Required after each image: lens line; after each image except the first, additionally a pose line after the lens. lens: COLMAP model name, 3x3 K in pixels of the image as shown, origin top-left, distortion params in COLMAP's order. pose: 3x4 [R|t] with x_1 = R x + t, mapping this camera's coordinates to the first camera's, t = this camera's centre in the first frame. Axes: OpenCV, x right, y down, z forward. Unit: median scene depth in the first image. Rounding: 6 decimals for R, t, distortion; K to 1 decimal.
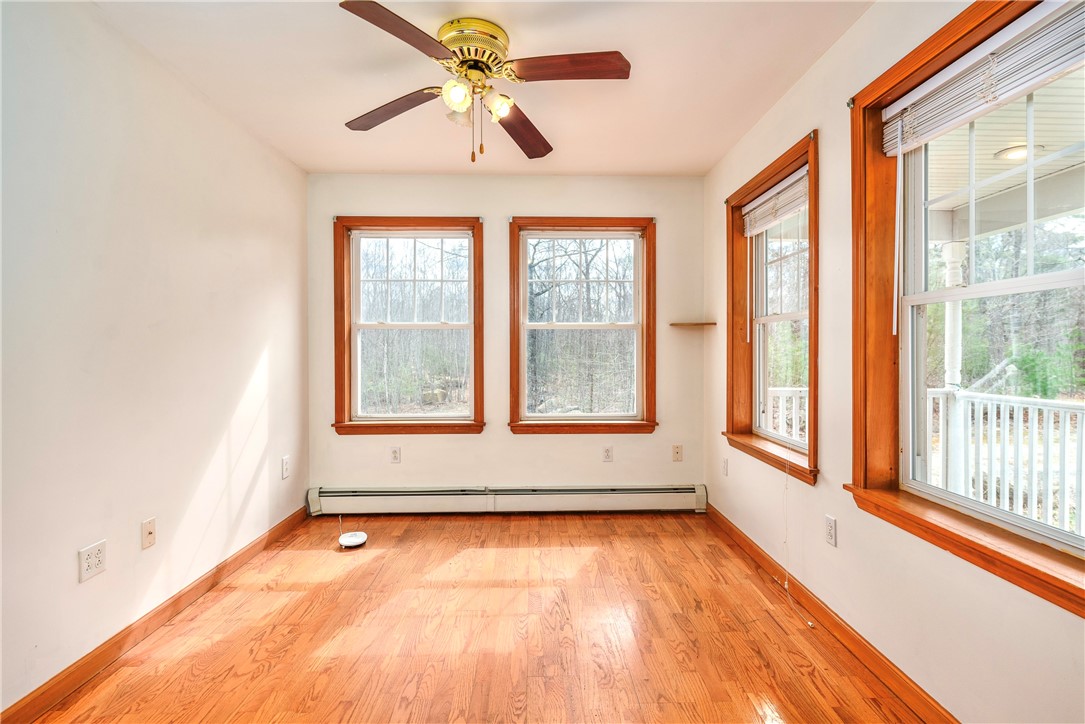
lens RADIAL K [[545.2, 0, 547.7], [0, 545.2, 358.0], [0, 0, 1]] dist [0.002618, 0.000354]
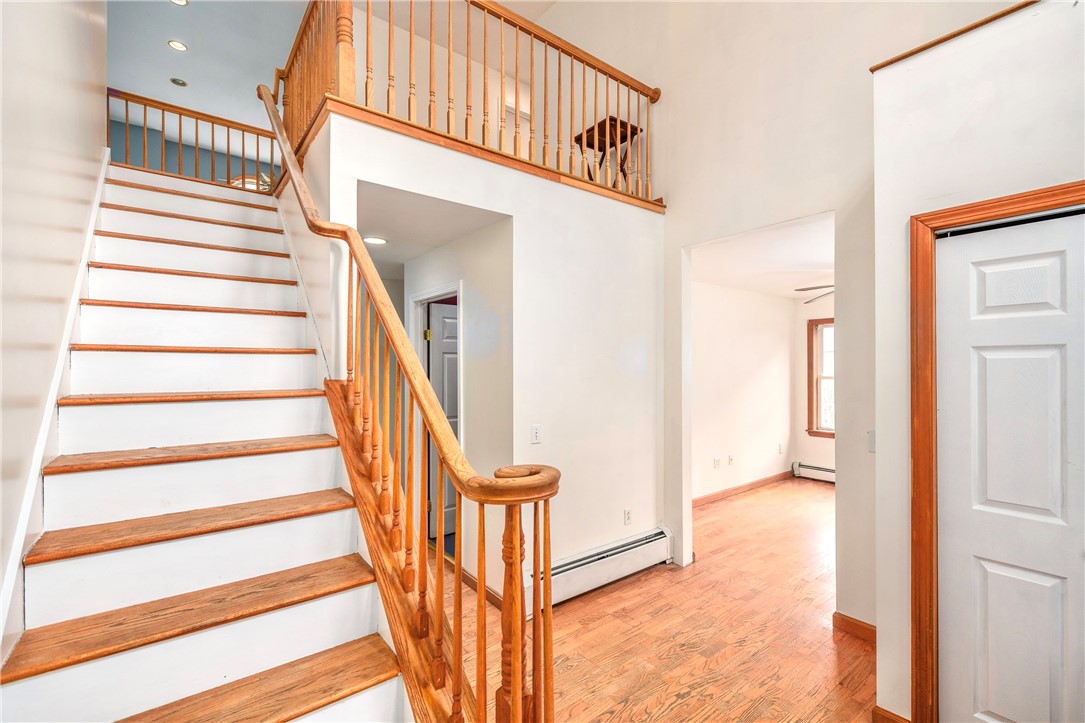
lens RADIAL K [[474.4, 0, 542.5], [0, 474.4, 361.5], [0, 0, 1]] dist [-0.000433, -0.000133]
pose [[0.592254, -0.004051, -0.805741, 0.575913], [-0.010277, 0.999868, -0.012582, -0.126269], [0.805686, 0.015733, 0.592135, -1.055181]]
